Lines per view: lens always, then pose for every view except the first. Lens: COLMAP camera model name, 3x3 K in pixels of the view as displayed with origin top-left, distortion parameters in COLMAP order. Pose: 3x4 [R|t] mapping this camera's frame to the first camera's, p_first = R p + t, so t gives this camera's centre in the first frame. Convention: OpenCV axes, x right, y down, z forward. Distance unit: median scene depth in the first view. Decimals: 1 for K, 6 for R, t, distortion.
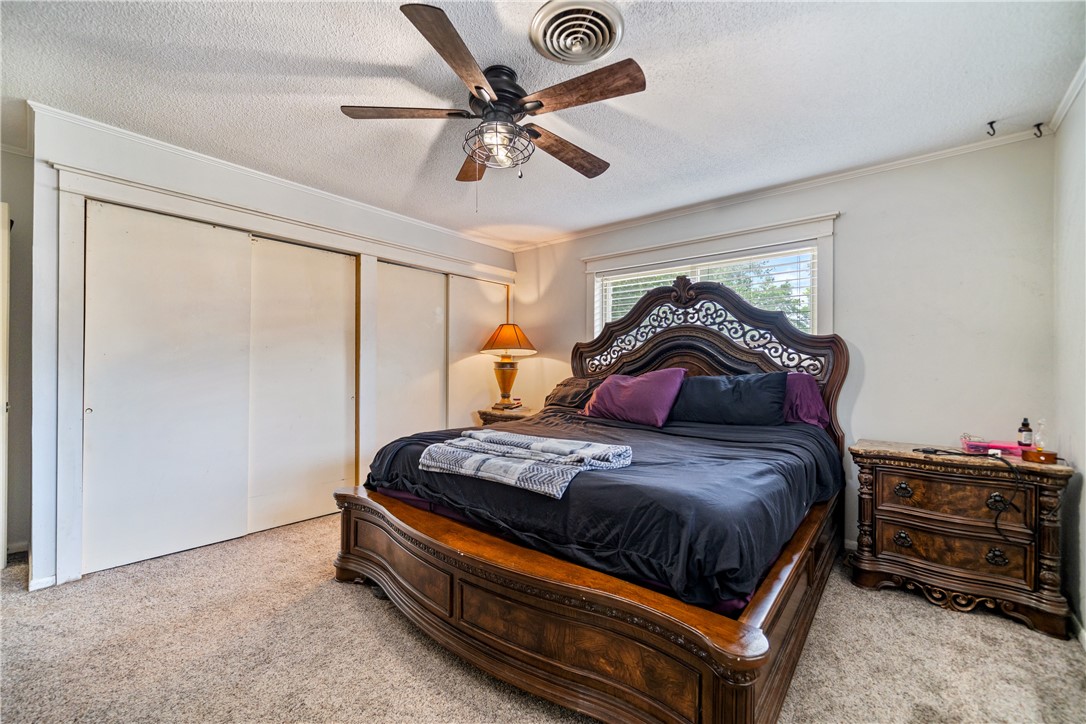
lens RADIAL K [[429.2, 0, 546.7], [0, 429.2, 368.9], [0, 0, 1]] dist [-0.000543, -0.000336]
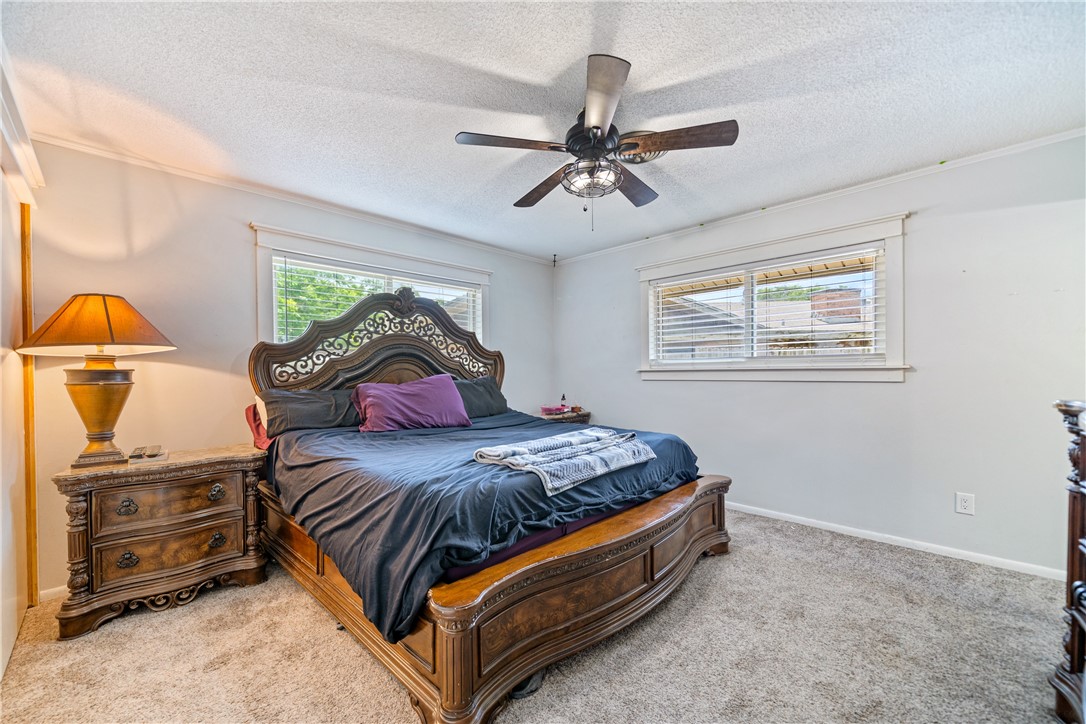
lens RADIAL K [[429.2, 0, 546.2], [0, 429.2, 361.3], [0, 0, 1]] dist [-0.000543, -0.000336]
pose [[0.102885, 0.015087, 0.994579, -0.675888], [0.016574, 0.999720, -0.016879, -0.011278], [-0.994555, 0.018221, 0.102606, 0.536456]]
